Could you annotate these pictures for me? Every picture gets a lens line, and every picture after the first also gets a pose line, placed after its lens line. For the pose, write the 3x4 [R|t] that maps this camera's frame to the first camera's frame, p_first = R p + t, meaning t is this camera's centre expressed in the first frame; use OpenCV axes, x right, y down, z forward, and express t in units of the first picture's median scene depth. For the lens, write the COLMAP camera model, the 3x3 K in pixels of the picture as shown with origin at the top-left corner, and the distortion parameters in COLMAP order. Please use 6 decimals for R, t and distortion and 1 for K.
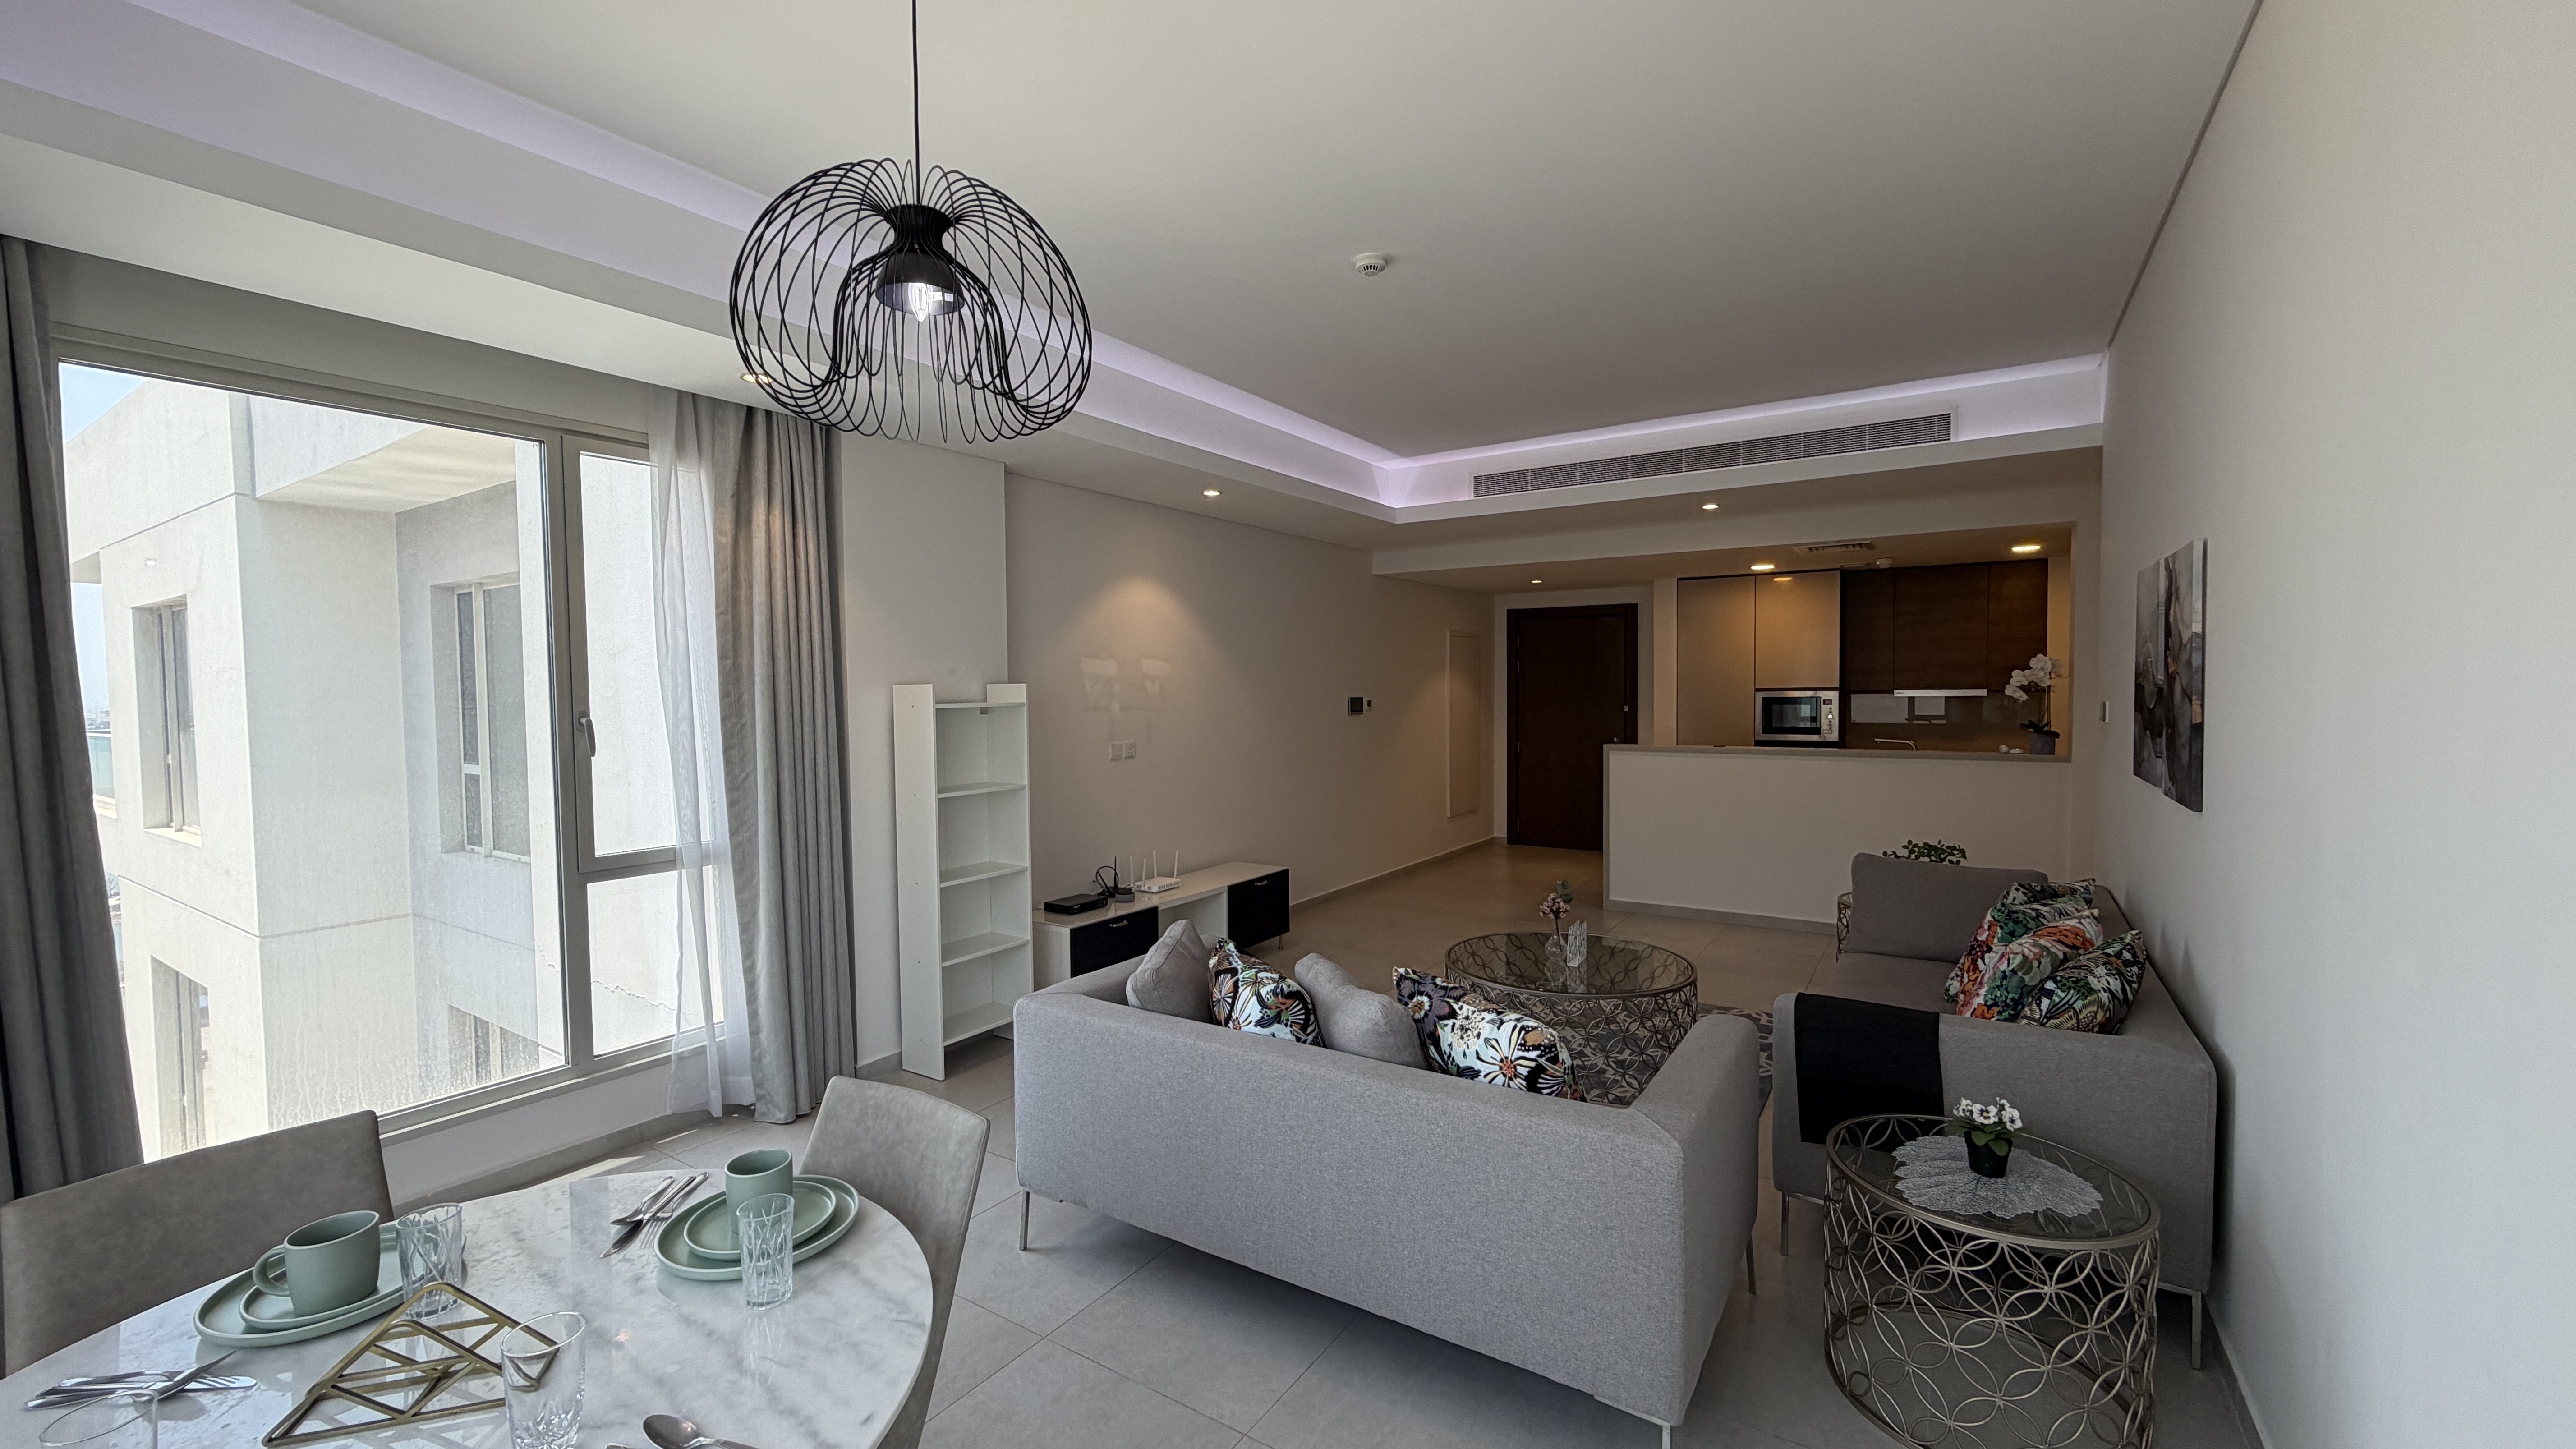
lens RADIAL K [[1028.0, 0, 1278.1], [0, 1028.0, 722.1], [0, 0, 1]] dist [-0.000878, 0.000260]
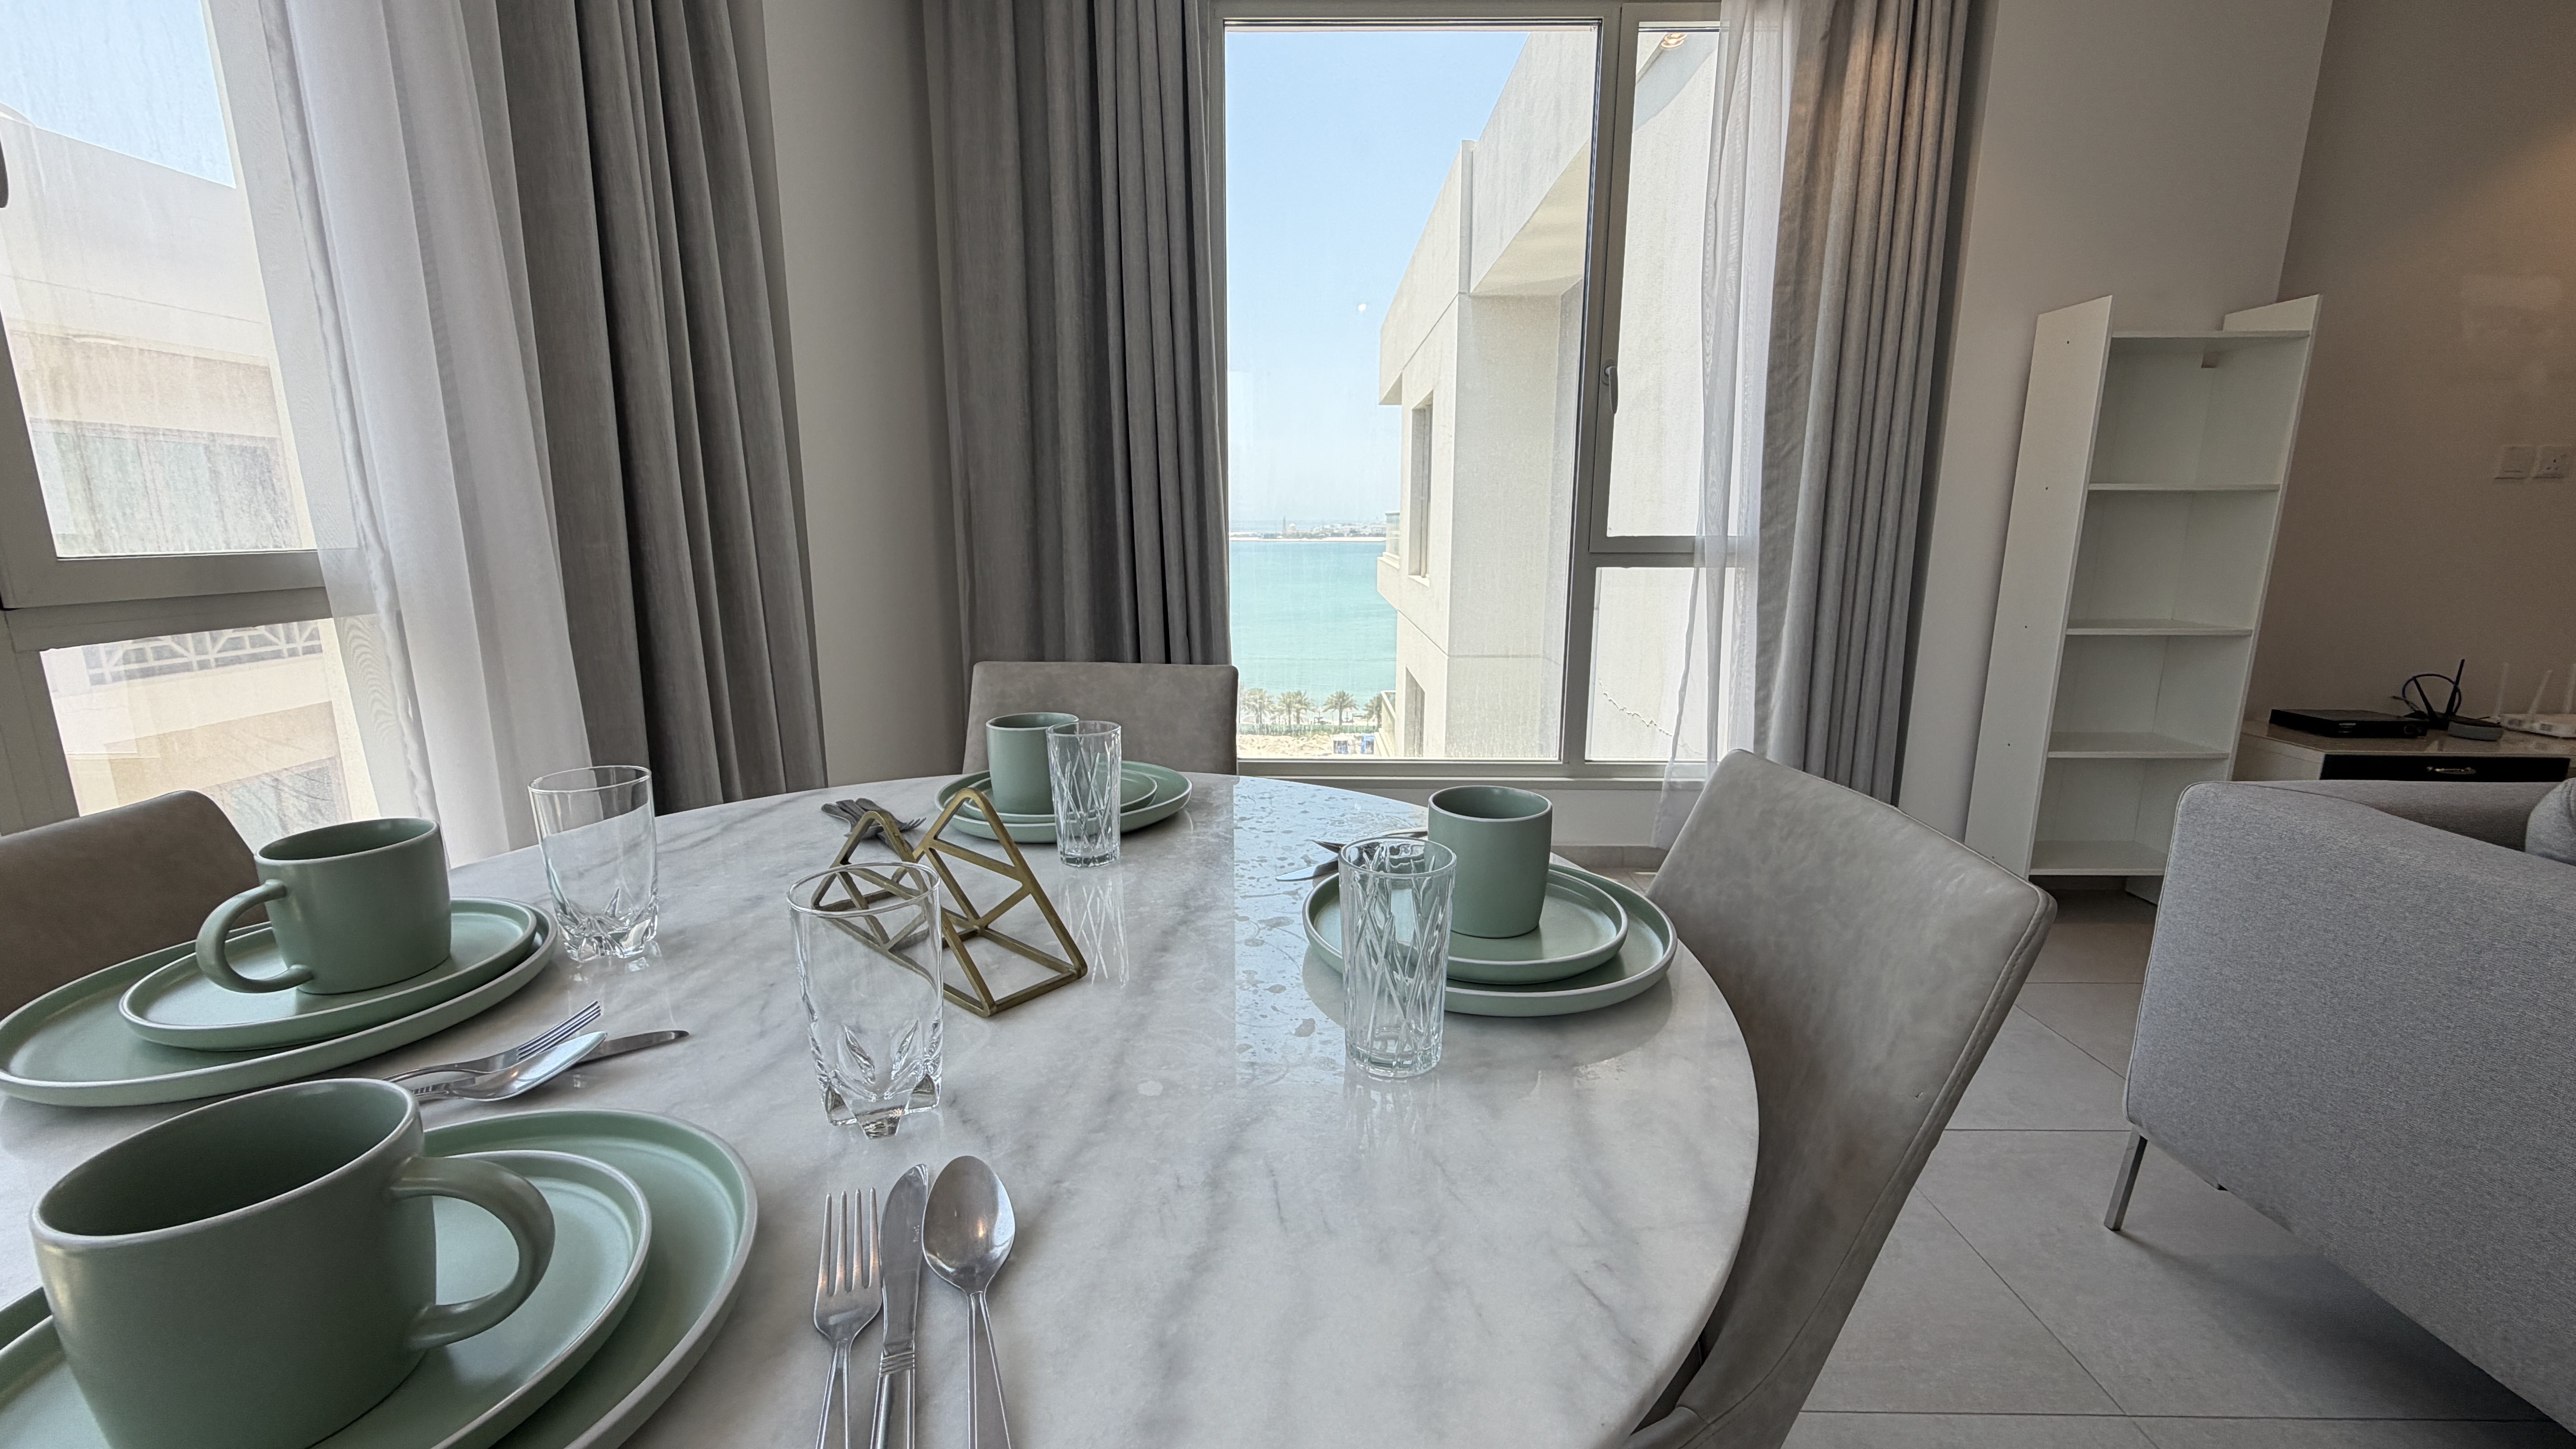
lens RADIAL K [[1028.0, 0, 1278.1], [0, 1028.0, 722.1], [0, 0, 1]] dist [-0.000878, 0.000260]
pose [[0.540651, 0.179406, -0.821894, -0.065277], [-0.038410, 0.981240, 0.188923, 0.122122], [0.840370, -0.070573, 0.537400, 0.265106]]
